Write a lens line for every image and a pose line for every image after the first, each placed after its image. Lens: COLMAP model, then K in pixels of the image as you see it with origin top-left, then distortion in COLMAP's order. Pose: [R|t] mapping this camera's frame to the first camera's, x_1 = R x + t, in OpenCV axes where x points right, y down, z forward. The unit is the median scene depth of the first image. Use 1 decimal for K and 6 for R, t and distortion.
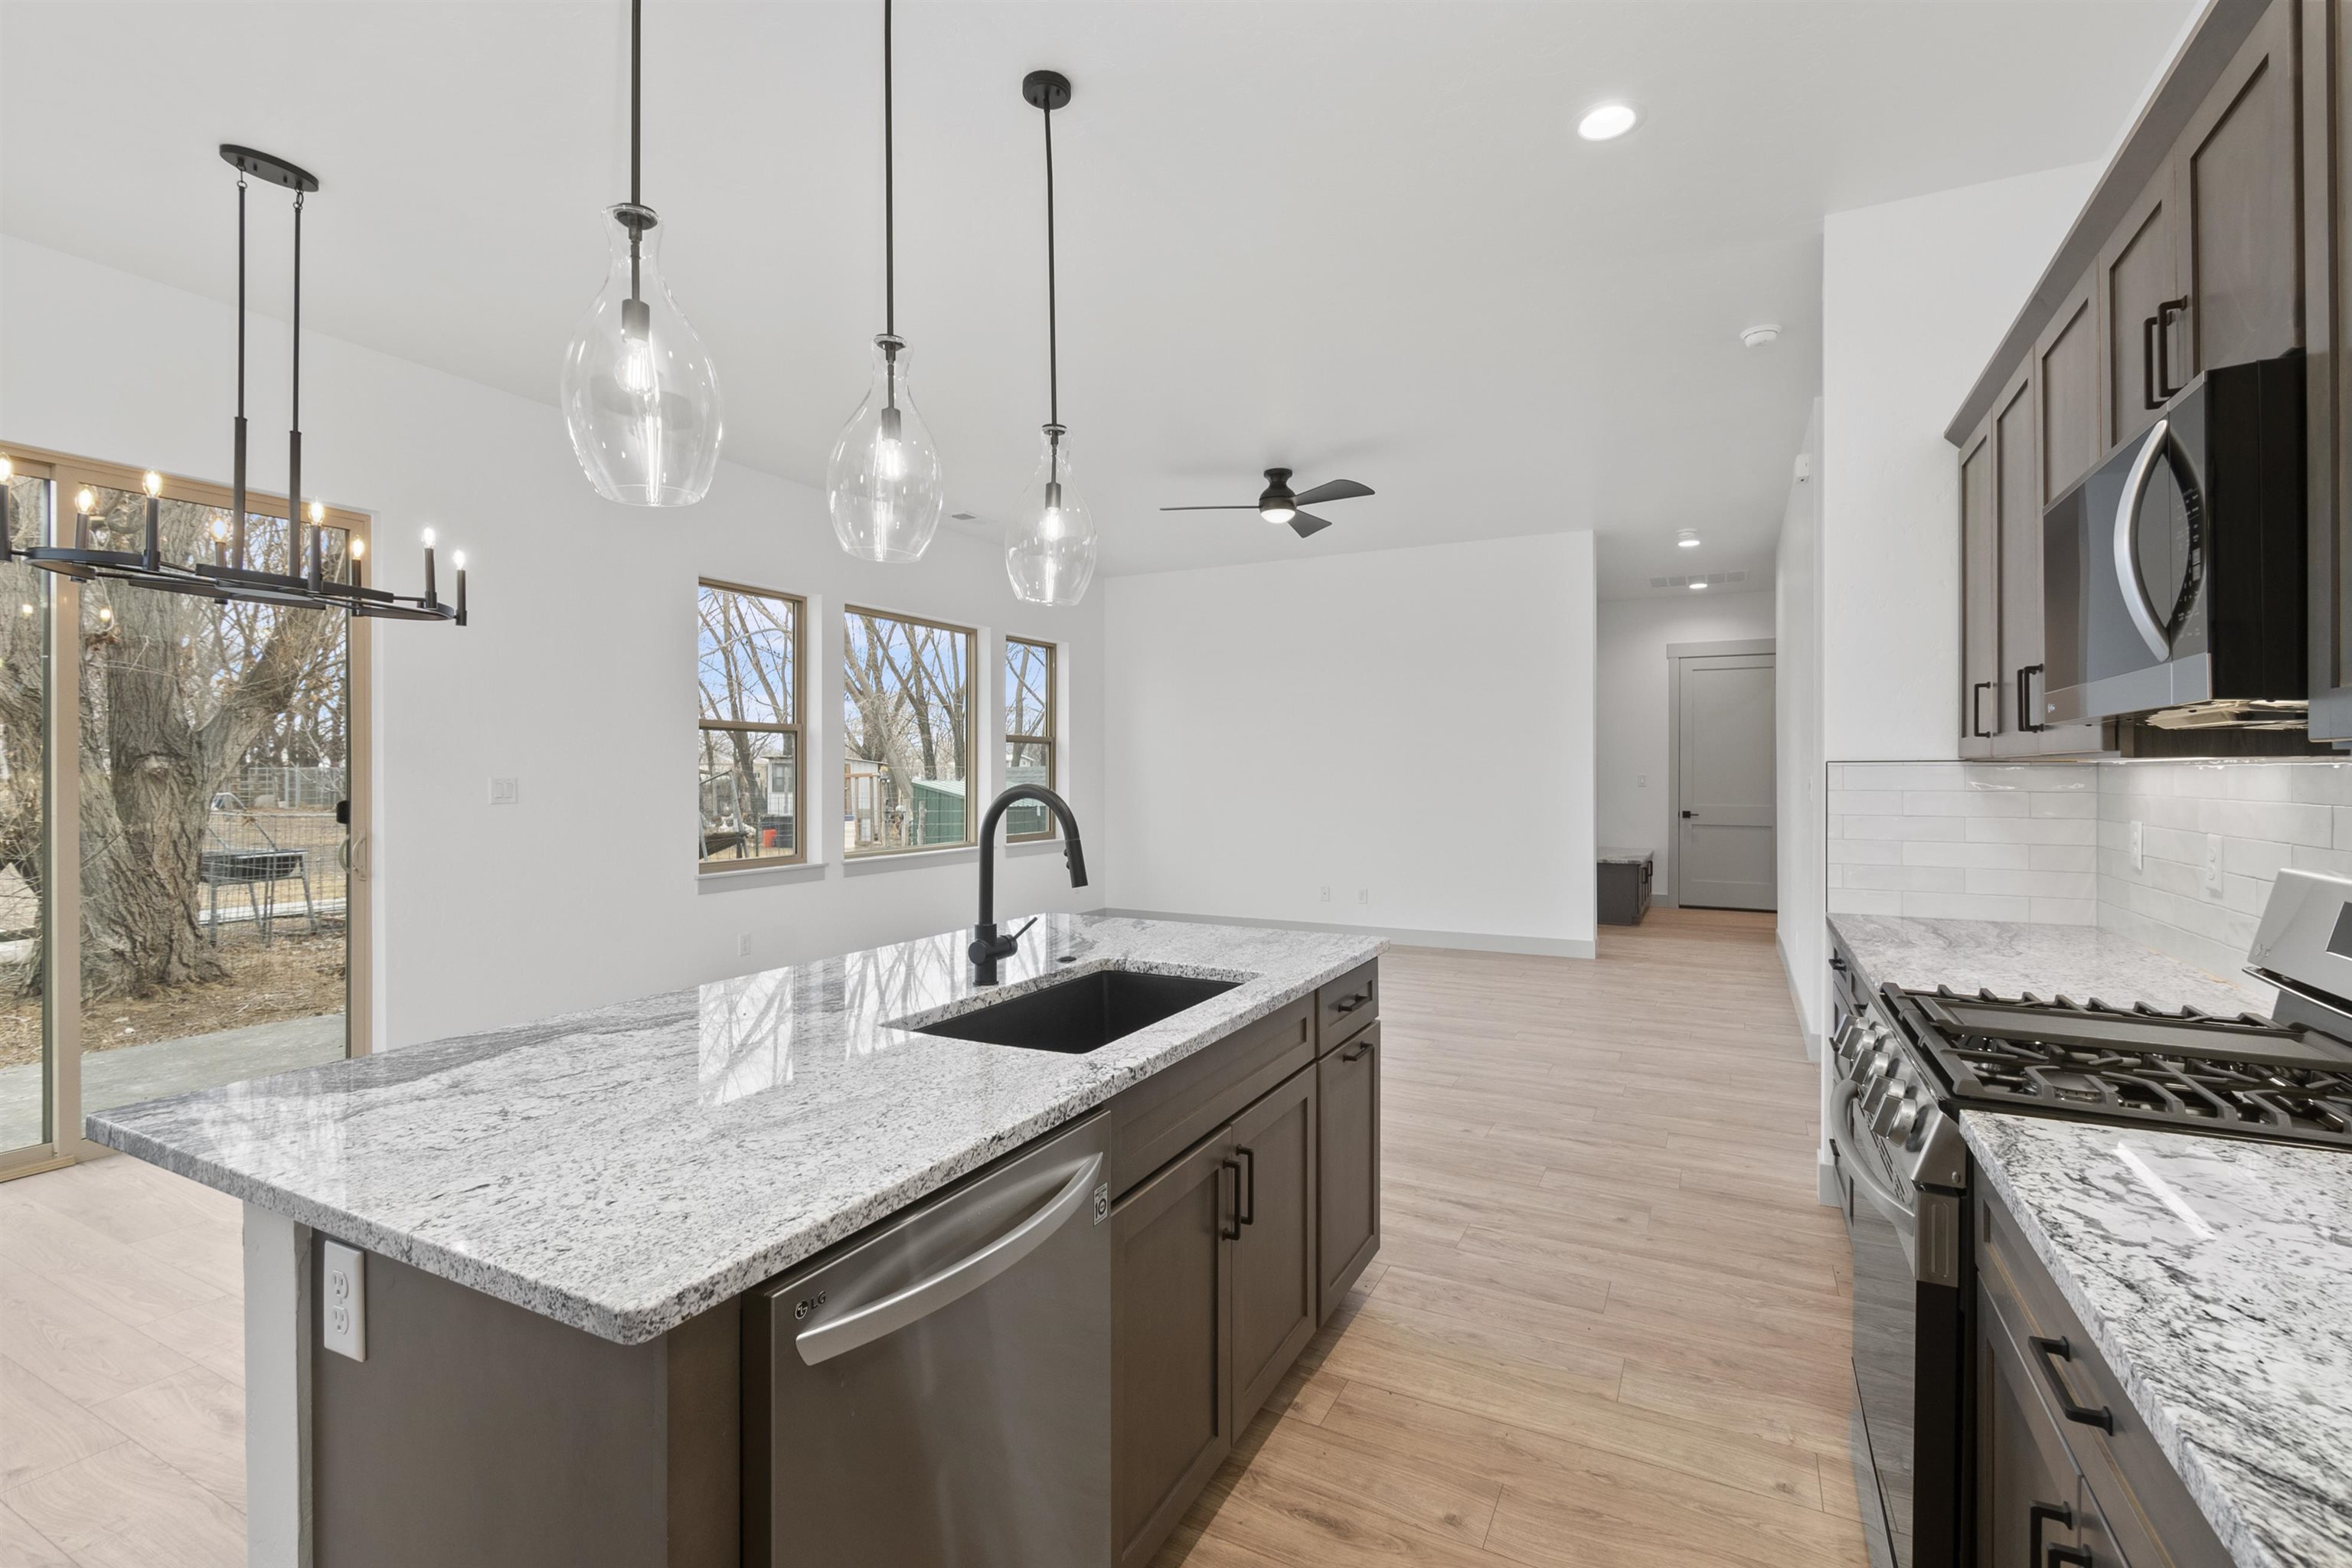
lens RADIAL K [[1071.3, 0, 1160.0], [0, 1071.3, 774.0], [0, 0, 1]] dist [-0.000042, -0.000910]
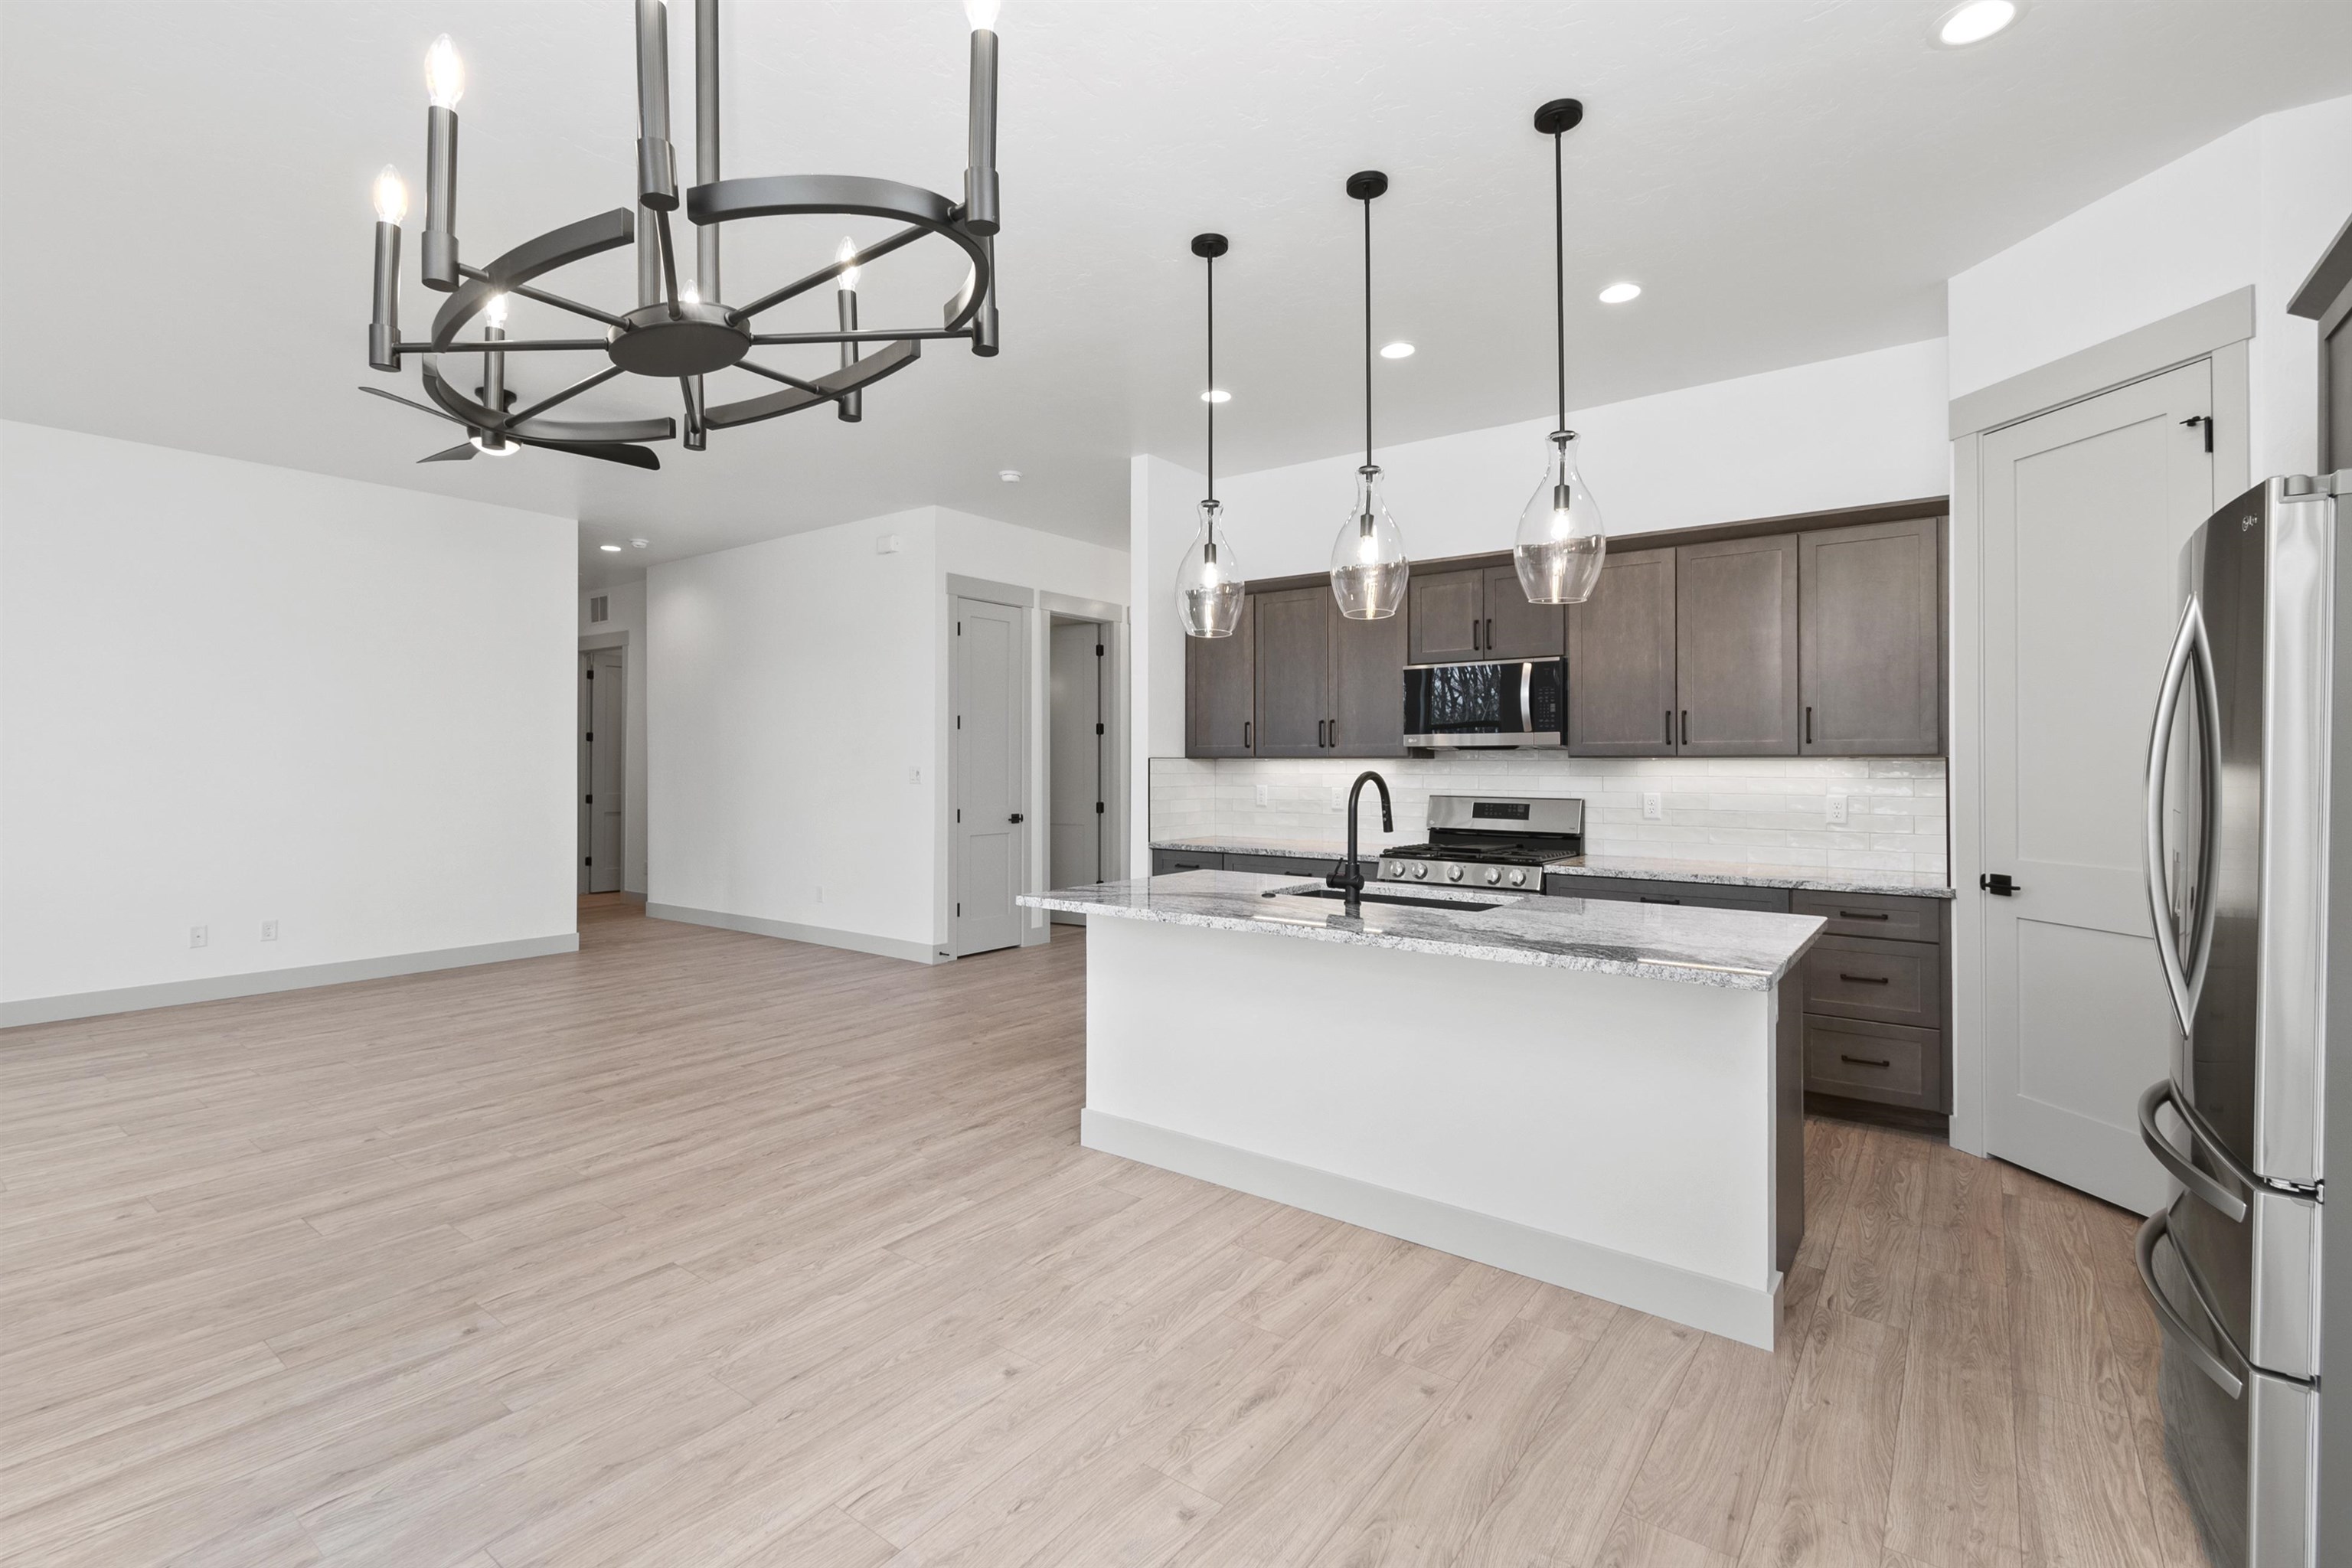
lens RADIAL K [[1052.5, 0, 1173.0], [0, 1052.5, 756.8], [0, 0, 1]] dist [0.013773, -0.005203]
pose [[0.153068, 0.005469, 0.988200, -1.047251], [-0.000121, 0.999985, -0.005516, -0.005397], [-0.988216, 0.000725, 0.153067, 0.641047]]
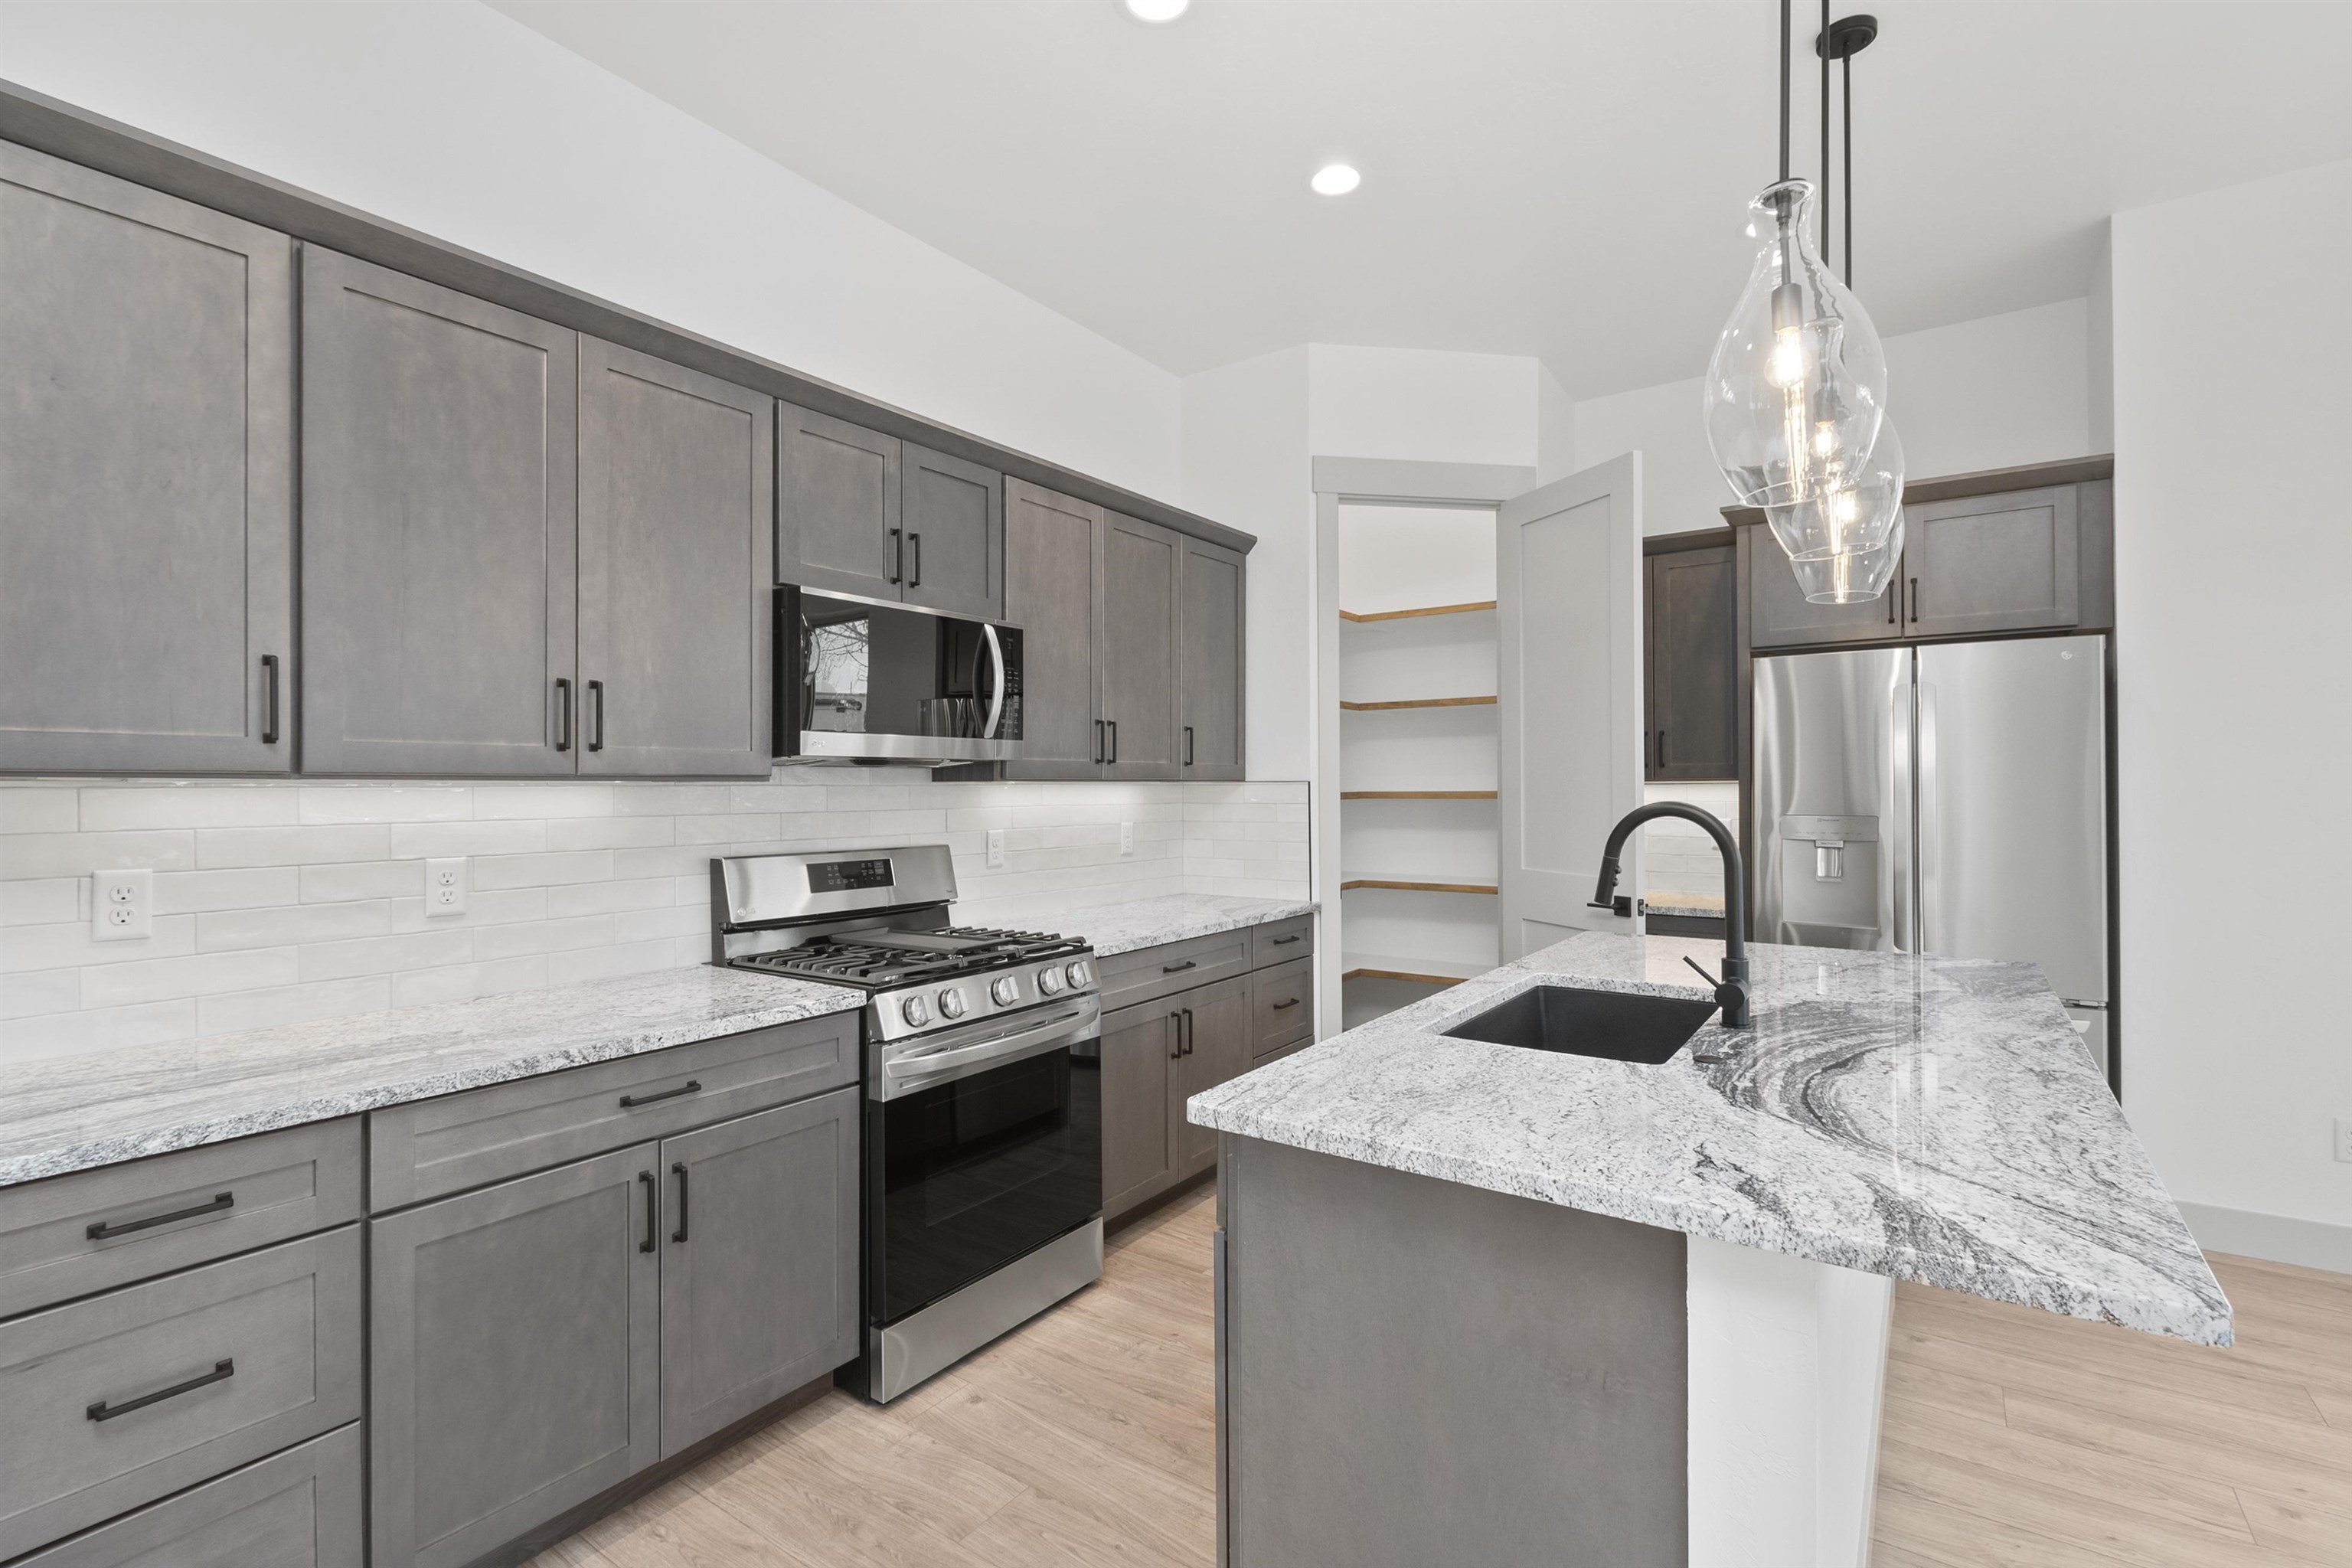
lens RADIAL K [[1078.1, 0, 1153.1], [0, 1078.1, 782.8], [0, 0, 1]] dist [0.002437, -0.000107]
pose [[-0.990484, 0.002607, 0.137601, 0.125734], [0.002371, 0.999995, -0.001881, -0.008009], [-0.137605, -0.001536, -0.990486, 1.218782]]
